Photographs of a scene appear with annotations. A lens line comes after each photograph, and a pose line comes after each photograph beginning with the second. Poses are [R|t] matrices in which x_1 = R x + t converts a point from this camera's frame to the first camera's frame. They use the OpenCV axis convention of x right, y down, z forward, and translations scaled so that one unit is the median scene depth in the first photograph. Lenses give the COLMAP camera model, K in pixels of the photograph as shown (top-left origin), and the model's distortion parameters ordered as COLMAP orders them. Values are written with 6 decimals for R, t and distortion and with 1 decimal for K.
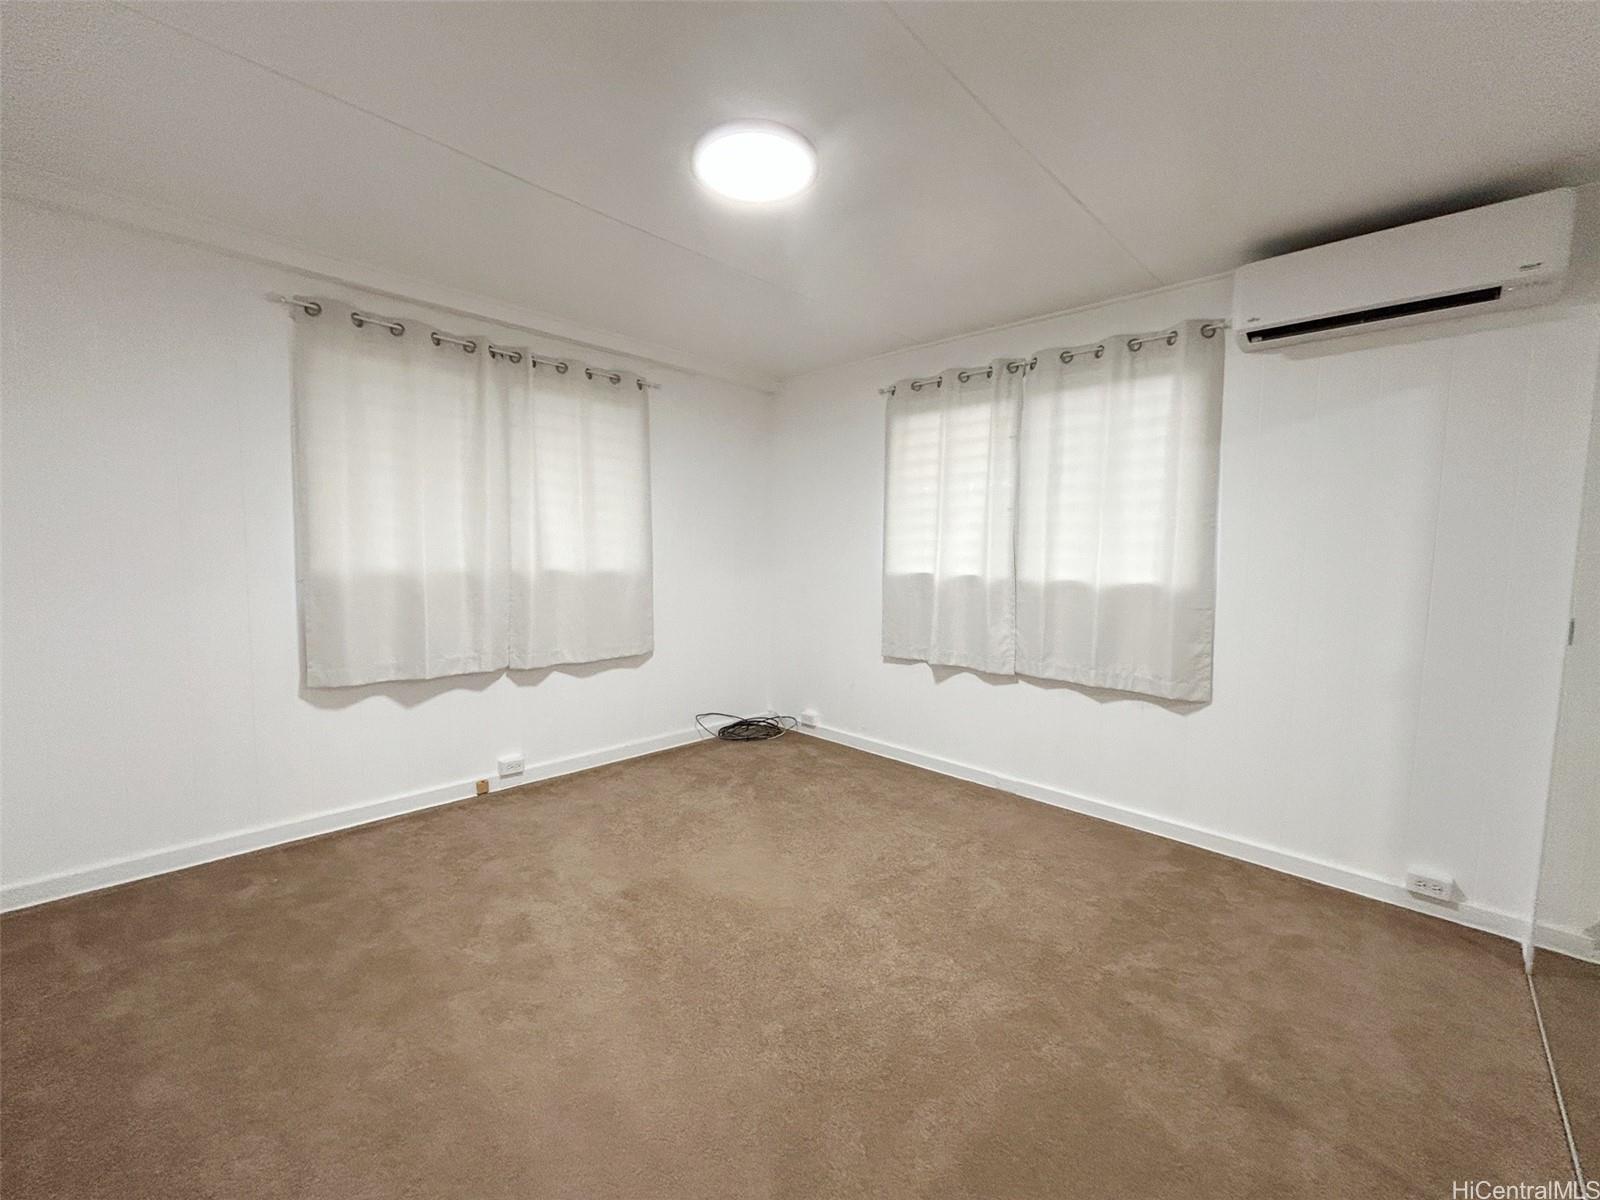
lens RADIAL K [[644.4, 0, 799.2], [0, 644.4, 597.1], [0, 0, 1]] dist [-0.003228, 0.001378]
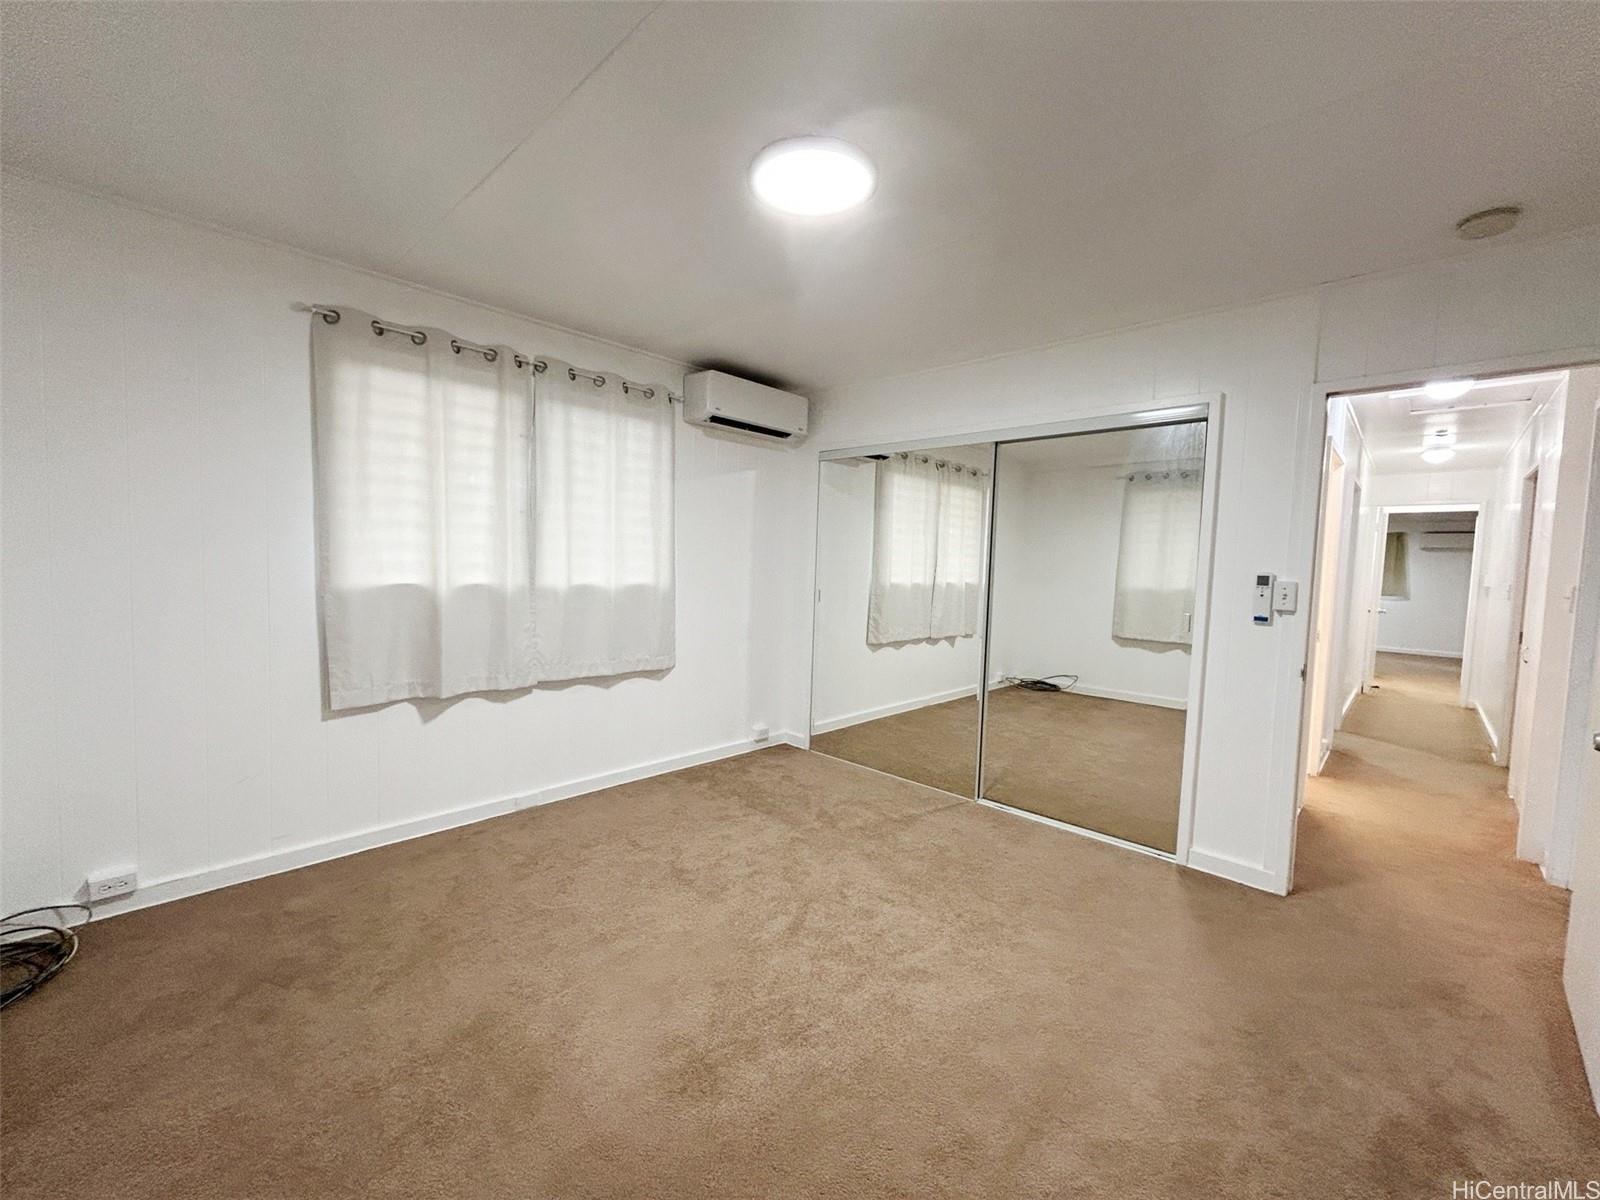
lens RADIAL K [[644.4, 0, 798.7], [0, 644.4, 604.3], [0, 0, 1]] dist [-0.003228, 0.001378]
pose [[-0.005984, -0.077539, 0.996971, -0.644579], [0.048662, 0.995785, 0.077739, -0.057470], [-0.998797, 0.048980, -0.002186, 0.621050]]
